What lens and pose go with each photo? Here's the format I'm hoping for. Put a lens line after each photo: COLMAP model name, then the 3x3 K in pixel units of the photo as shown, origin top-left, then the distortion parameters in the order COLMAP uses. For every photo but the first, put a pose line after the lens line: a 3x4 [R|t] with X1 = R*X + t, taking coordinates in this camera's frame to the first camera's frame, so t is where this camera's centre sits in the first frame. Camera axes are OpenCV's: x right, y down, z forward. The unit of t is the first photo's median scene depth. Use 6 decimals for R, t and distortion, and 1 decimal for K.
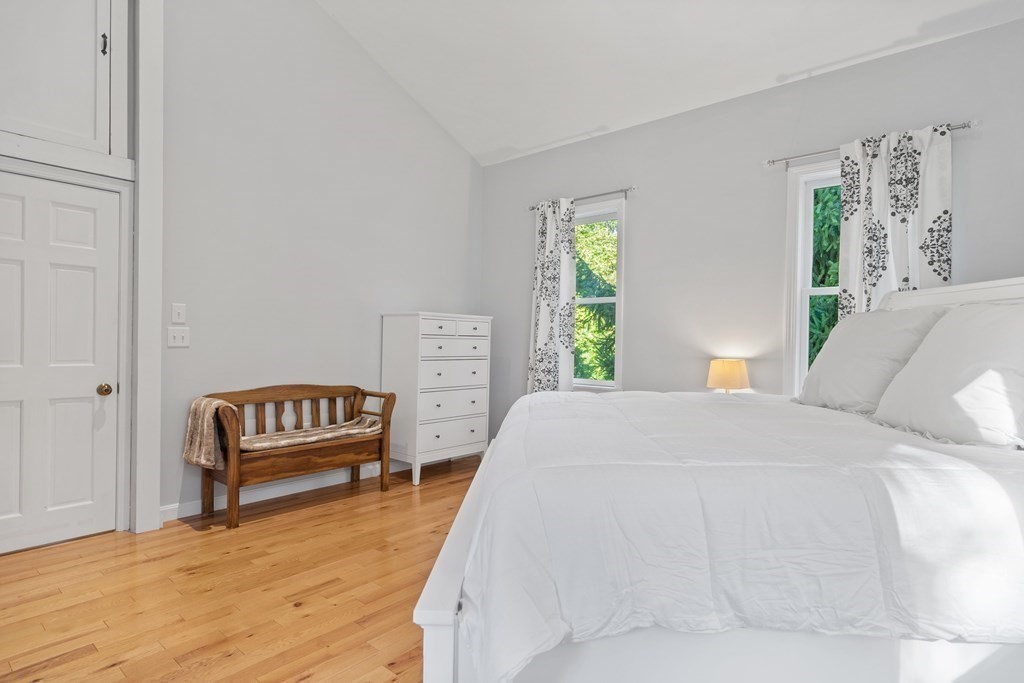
lens RADIAL K [[531.9, 0, 514.1], [0, 531.9, 342.8], [0, 0, 1]] dist [0.000769, 0.001533]
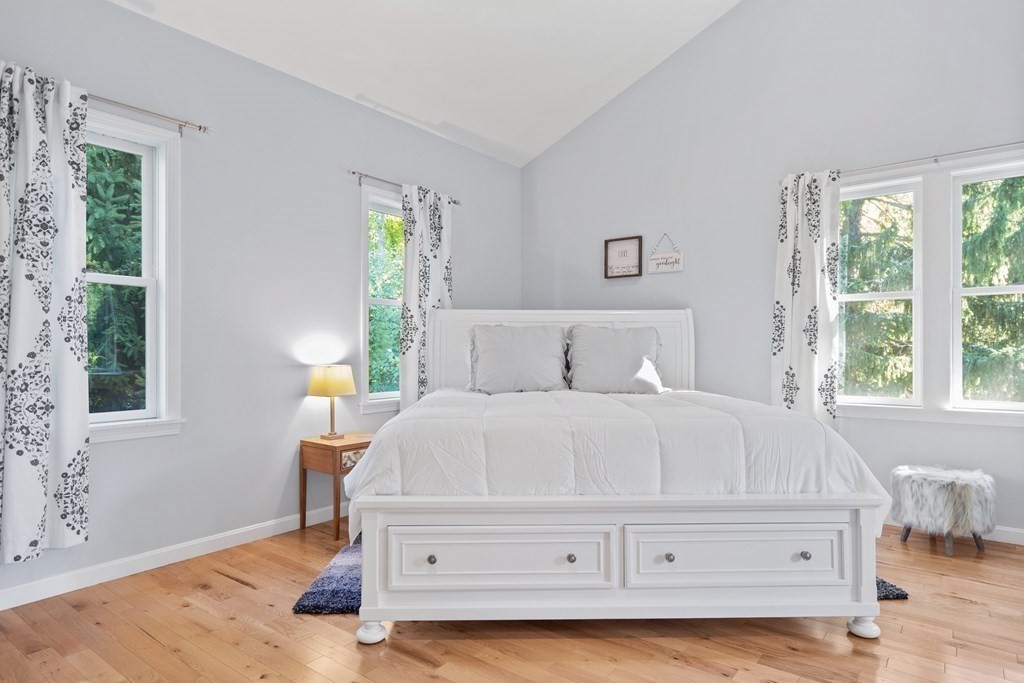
lens RADIAL K [[589.6, 0, 511.7], [0, 589.6, 345.0], [0, 0, 1]] dist [0.004177, 0.000293]
pose [[-0.057665, -0.011699, 0.998267, -0.693199], [0.002477, 0.999927, 0.011861, -0.016101], [-0.998333, 0.003157, -0.057632, 0.766594]]
